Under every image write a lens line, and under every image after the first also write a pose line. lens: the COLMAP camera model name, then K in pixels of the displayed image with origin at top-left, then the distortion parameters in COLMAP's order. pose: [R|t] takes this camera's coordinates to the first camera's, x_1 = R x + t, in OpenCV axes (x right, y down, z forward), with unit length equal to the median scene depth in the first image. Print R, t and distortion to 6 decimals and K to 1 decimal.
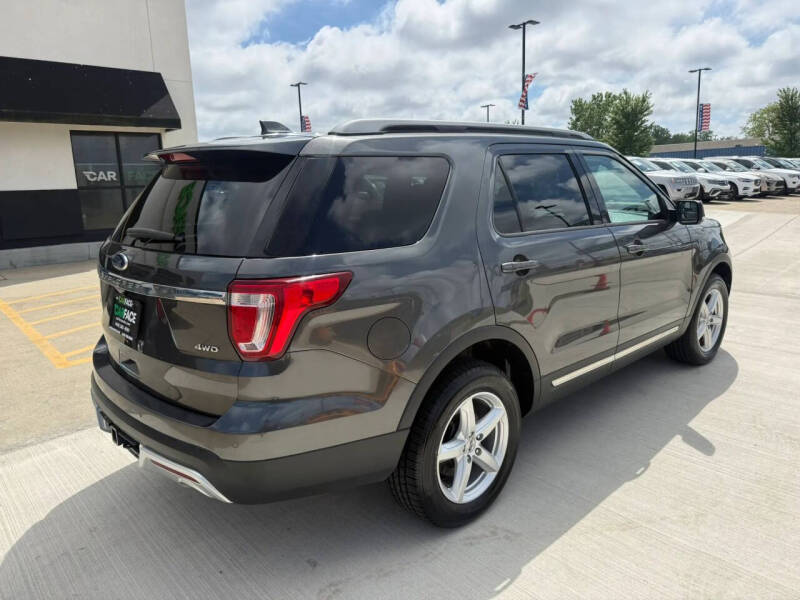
lens RADIAL K [[562.2, 0, 404.5], [0, 562.2, 301.8], [0, 0, 1]] dist [-0.000121, -0.003083]
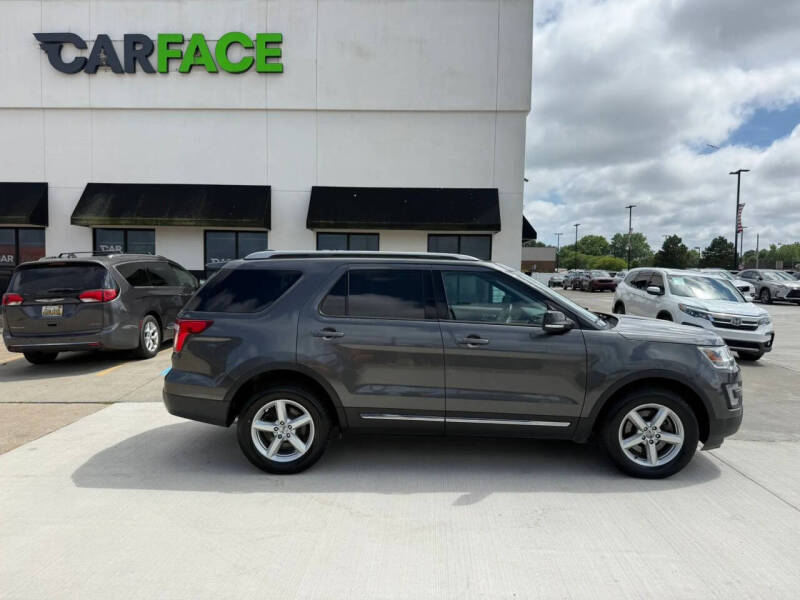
lens RADIAL K [[583.0, 0, 420.8], [0, 583.0, 295.4], [0, 0, 1]] dist [-0.003222, -0.009383]
pose [[0.719087, 0.064212, -0.691947, 1.233126], [-0.175858, 0.980126, -0.091802, -0.051023], [0.672301, 0.187698, 0.716087, -0.079557]]
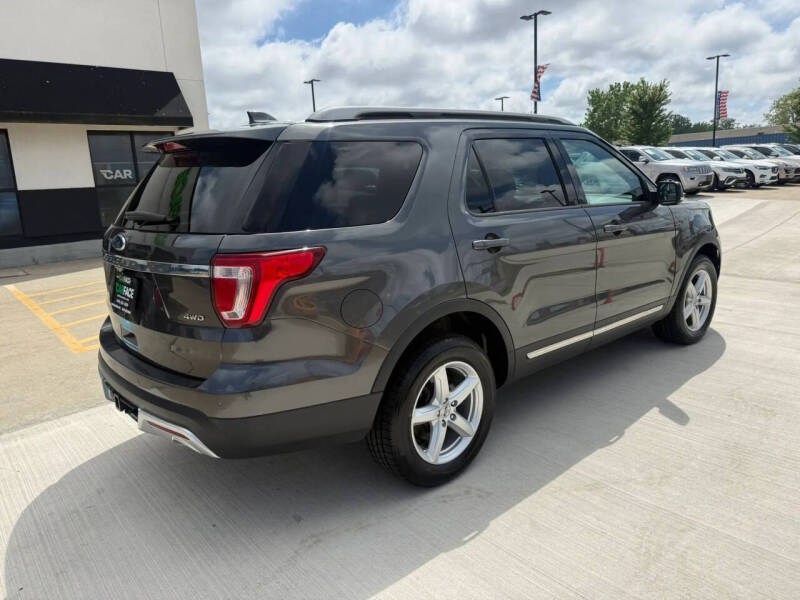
lens RADIAL K [[562.2, 0, 404.5], [0, 562.2, 301.8], [0, 0, 1]] dist [-0.000121, -0.003083]
pose [[0.999409, -0.011350, -0.032452, 0.056616], [0.011605, 0.999903, 0.007661, 0.027864], [0.032362, -0.008033, 0.999444, -0.052173]]
